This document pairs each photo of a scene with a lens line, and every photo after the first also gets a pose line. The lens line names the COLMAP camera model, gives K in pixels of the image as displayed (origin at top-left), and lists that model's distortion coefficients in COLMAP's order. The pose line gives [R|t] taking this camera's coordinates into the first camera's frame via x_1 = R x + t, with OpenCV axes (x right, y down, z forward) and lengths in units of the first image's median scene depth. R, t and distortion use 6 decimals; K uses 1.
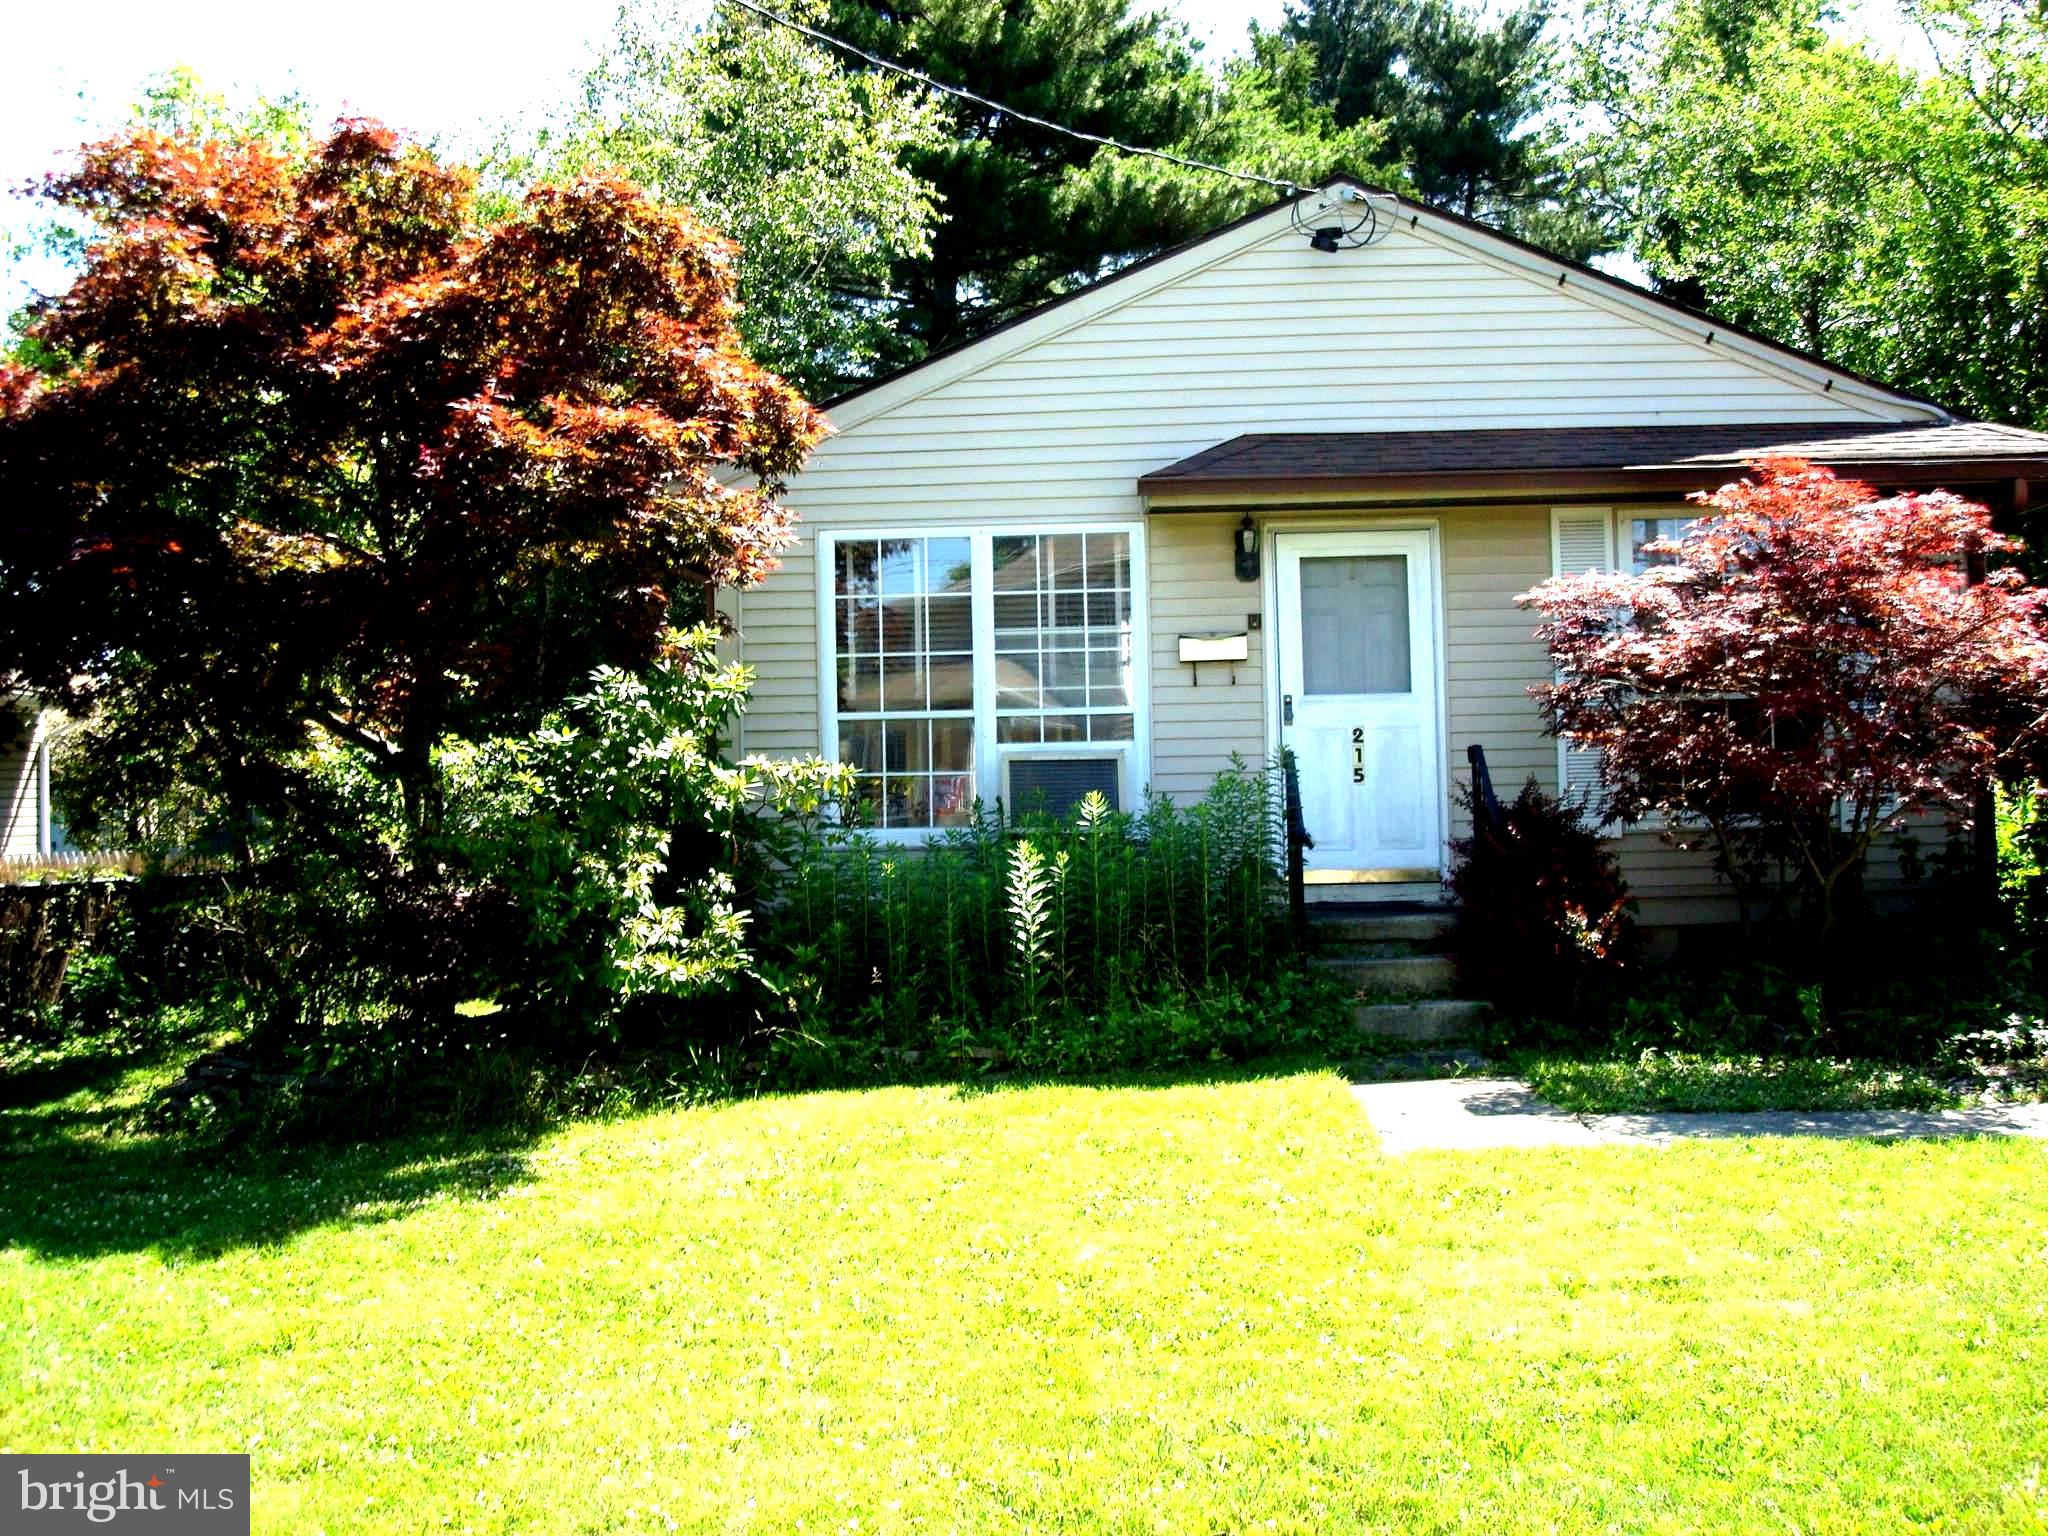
lens RADIAL K [[2128.4, 0, 1024.0], [0, 2128.4, 768.0], [0, 0, 1]] dist [-0.065966, -0.110846]
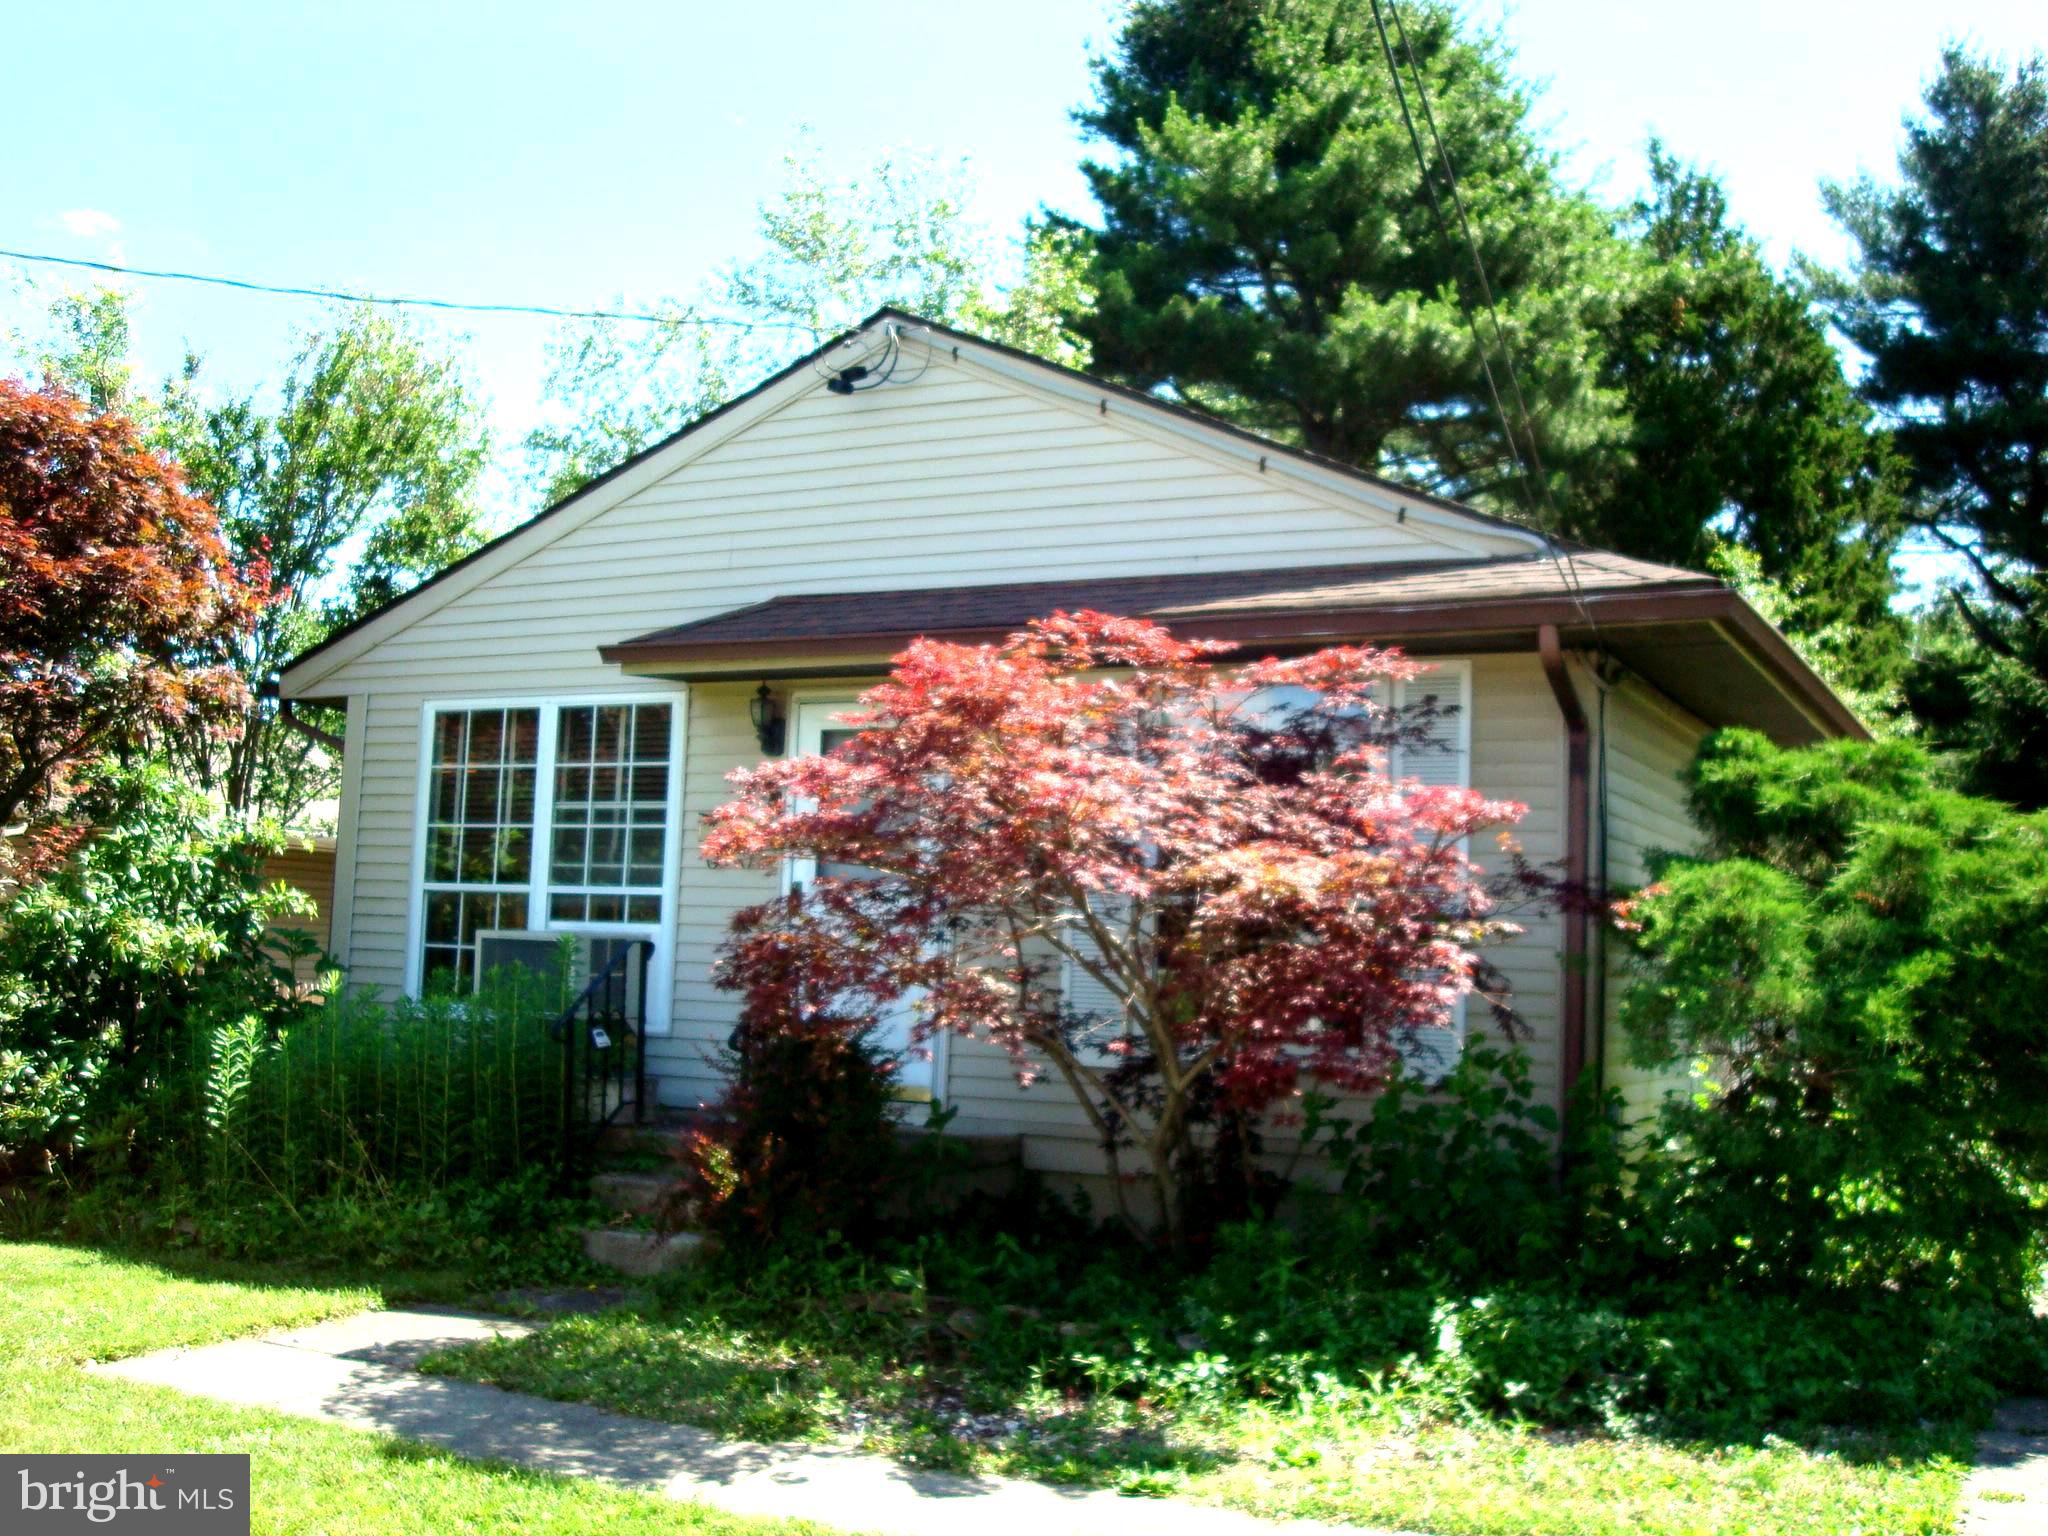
lens RADIAL K [[2117.7, 0, 1008.1], [0, 2117.7, 781.6], [0, 0, 1]] dist [-0.019572, -0.147295]
pose [[0.895960, 0.017966, -0.443771, 0.601978], [-0.052496, 0.996461, -0.065646, -0.022261], [0.441021, 0.082112, 0.893733, 0.229893]]
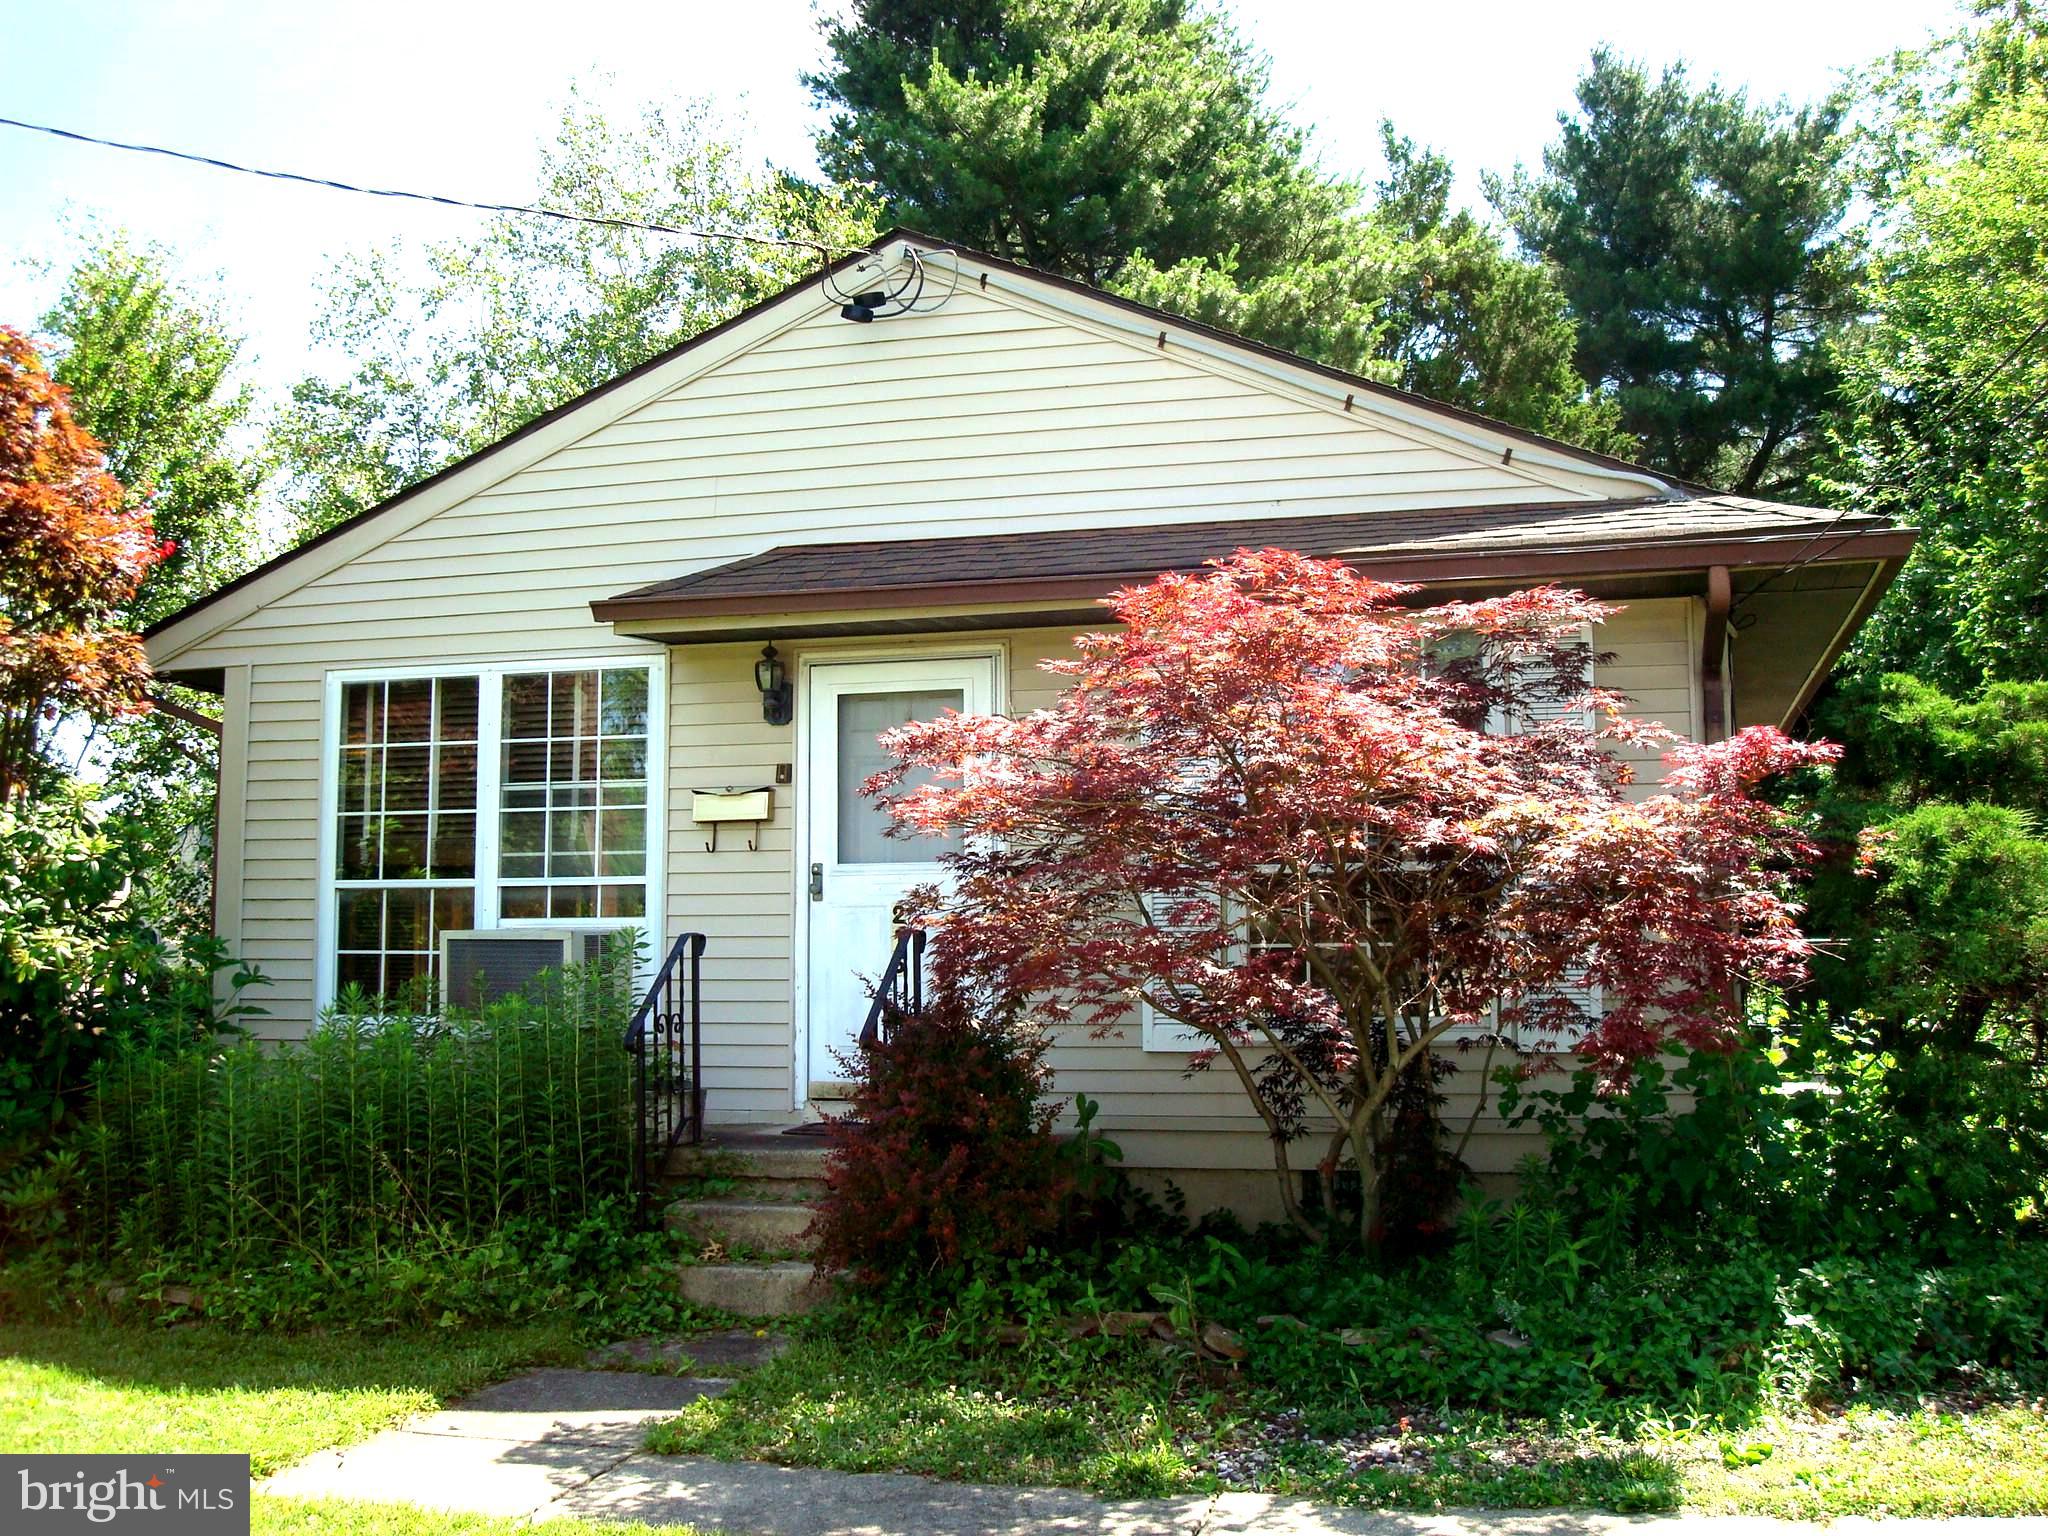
lens RADIAL K [[2128.4, 0, 1024.0], [0, 2128.4, 768.0], [0, 0, 1]] dist [-0.065966, -0.110846]
pose [[0.971277, -0.002734, -0.237937, 0.393067], [-0.015603, 0.997050, -0.075149, -0.010941], [0.237441, 0.076703, 0.968369, 0.228803]]
